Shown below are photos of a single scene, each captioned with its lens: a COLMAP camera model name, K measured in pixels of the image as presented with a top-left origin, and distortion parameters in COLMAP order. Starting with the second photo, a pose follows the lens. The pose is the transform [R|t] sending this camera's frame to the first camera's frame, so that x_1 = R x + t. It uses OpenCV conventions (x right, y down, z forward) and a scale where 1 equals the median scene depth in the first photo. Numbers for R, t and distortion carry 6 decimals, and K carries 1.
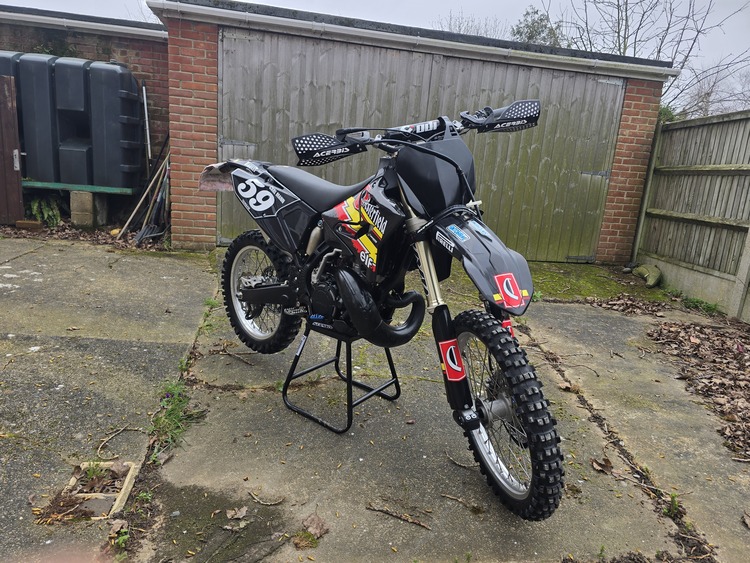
lens RADIAL K [[515.7, 0, 364.8], [0, 515.7, 287.0], [0, 0, 1]] dist [0.062132, -0.054157]
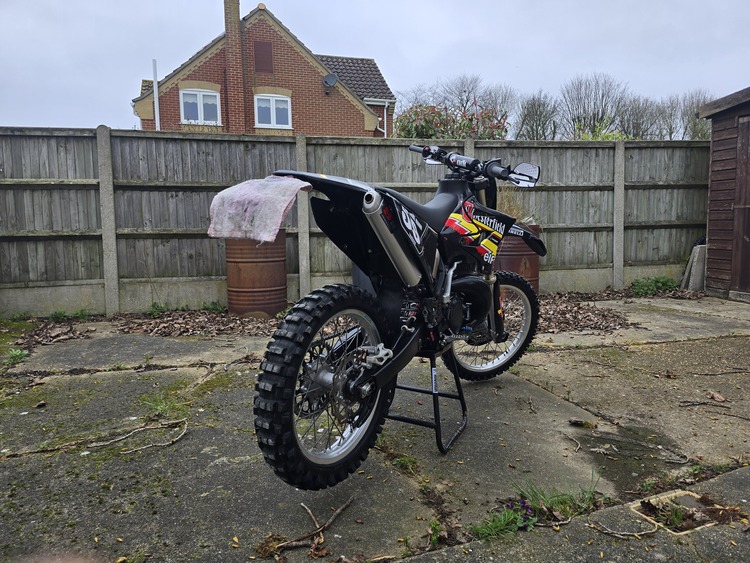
lens RADIAL K [[515.7, 0, 382.7], [0, 515.7, 273.5], [0, 0, 1]] dist [0.062132, -0.054157]
pose [[-0.266453, -0.165965, 0.949452, -0.448977], [0.203677, 0.953123, 0.223767, -0.139508], [-0.942082, 0.253005, -0.220159, 0.597509]]
